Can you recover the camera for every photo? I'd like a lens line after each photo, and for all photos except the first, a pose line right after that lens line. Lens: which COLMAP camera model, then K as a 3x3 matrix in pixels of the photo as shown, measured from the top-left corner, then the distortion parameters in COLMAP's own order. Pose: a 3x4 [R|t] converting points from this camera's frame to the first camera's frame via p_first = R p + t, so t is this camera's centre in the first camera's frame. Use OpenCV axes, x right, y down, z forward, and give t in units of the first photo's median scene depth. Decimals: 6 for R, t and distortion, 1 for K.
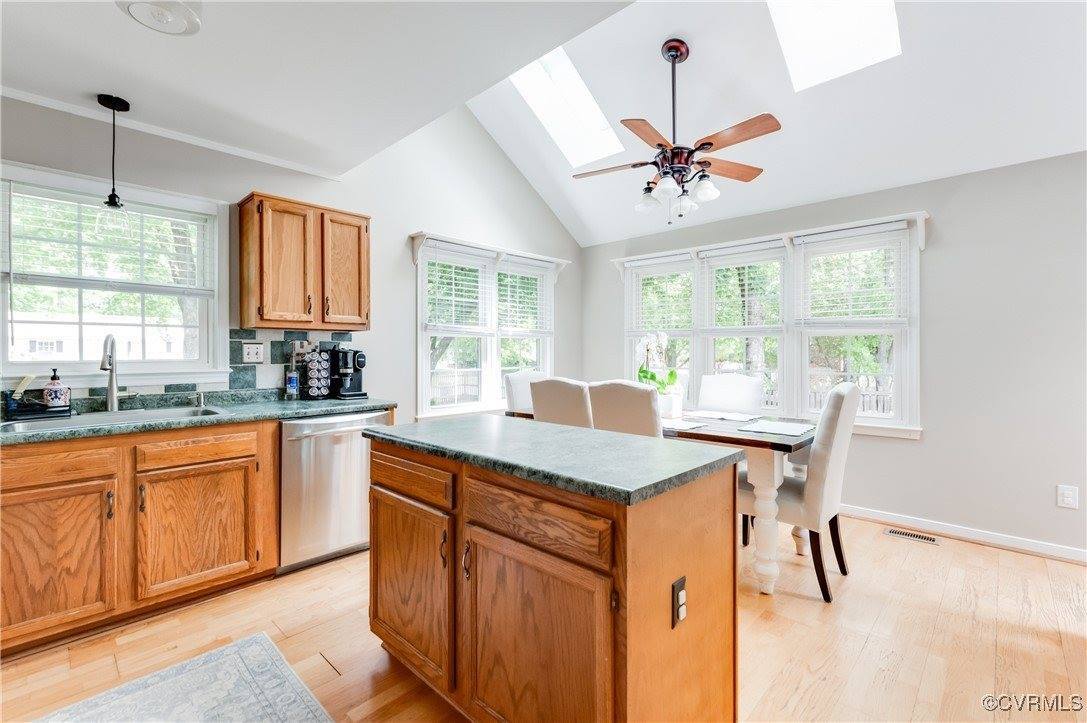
lens RADIAL K [[482.9, 0, 545.5], [0, 482.9, 354.8], [0, 0, 1]] dist [-0.002134, -0.001375]
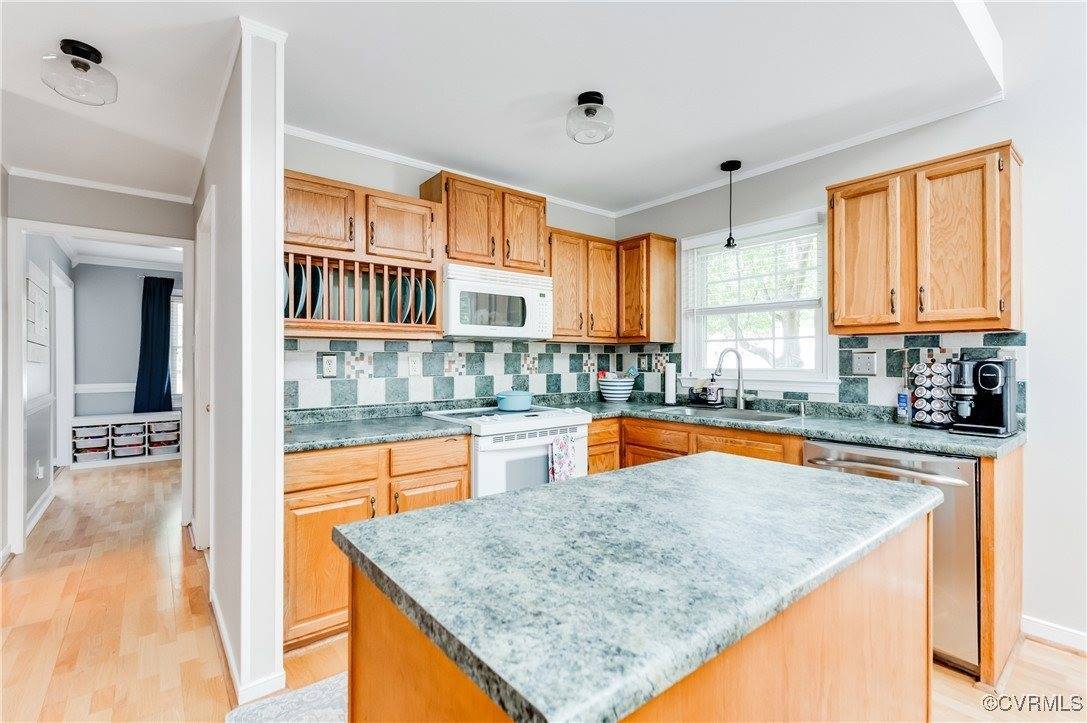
lens RADIAL K [[480.9, 0, 520.7], [0, 480.9, 357.6], [0, 0, 1]] dist [0.000387, -0.000465]
pose [[-0.156001, -0.004692, -0.987746, 0.353257], [-0.006257, 0.999973, -0.003762, -0.007104], [0.987737, 0.005593, -0.156026, 0.524082]]
